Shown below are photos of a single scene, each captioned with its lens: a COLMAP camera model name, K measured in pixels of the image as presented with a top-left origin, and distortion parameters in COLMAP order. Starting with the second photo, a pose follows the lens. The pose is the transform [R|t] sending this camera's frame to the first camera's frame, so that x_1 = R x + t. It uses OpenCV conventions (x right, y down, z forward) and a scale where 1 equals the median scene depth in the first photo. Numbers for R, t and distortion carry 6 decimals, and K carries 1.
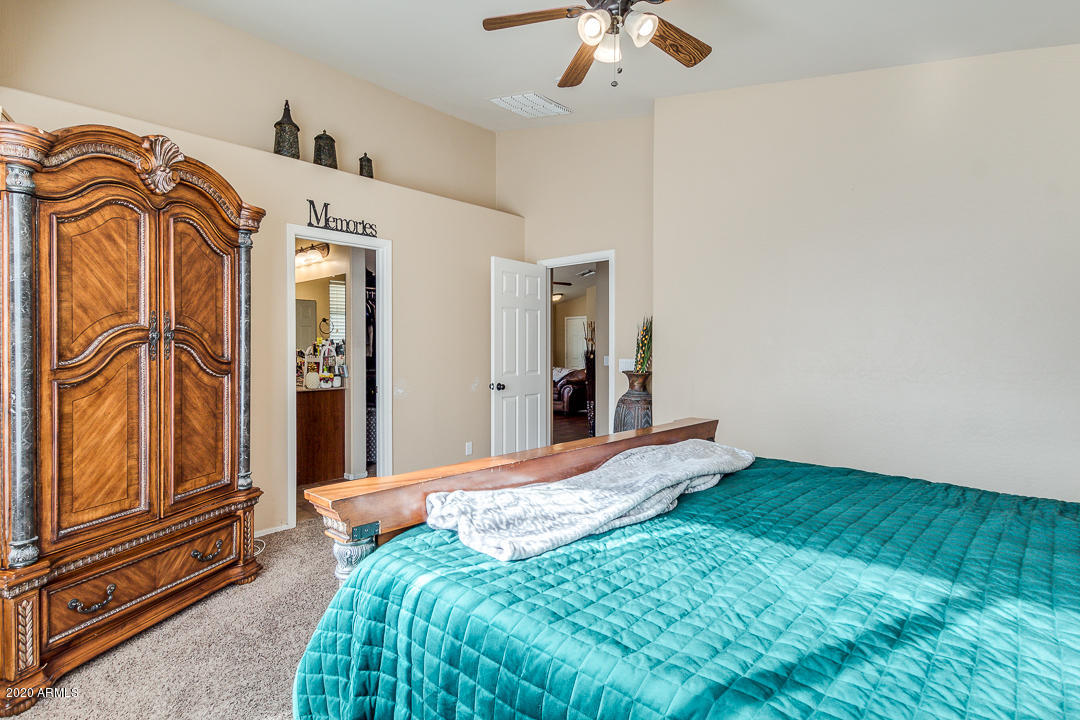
lens RADIAL K [[532.7, 0, 539.5], [0, 532.7, 356.1], [0, 0, 1]] dist [0.016147, -0.006044]
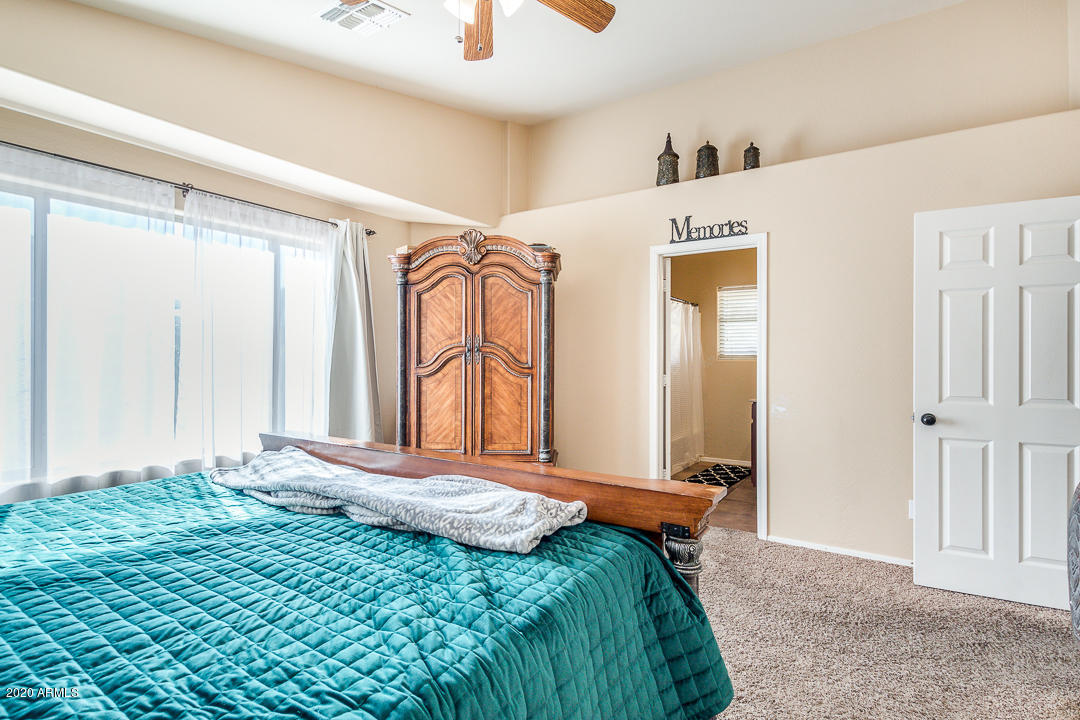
lens RADIAL K [[532.7, 0, 539.9], [0, 532.7, 357.8], [0, 0, 1]] dist [0.016147, -0.006044]
pose [[0.169682, -0.002092, -0.985497, 0.815957], [-0.015608, 0.999867, -0.004810, -0.007679], [0.985375, 0.016198, 0.169626, 0.800701]]
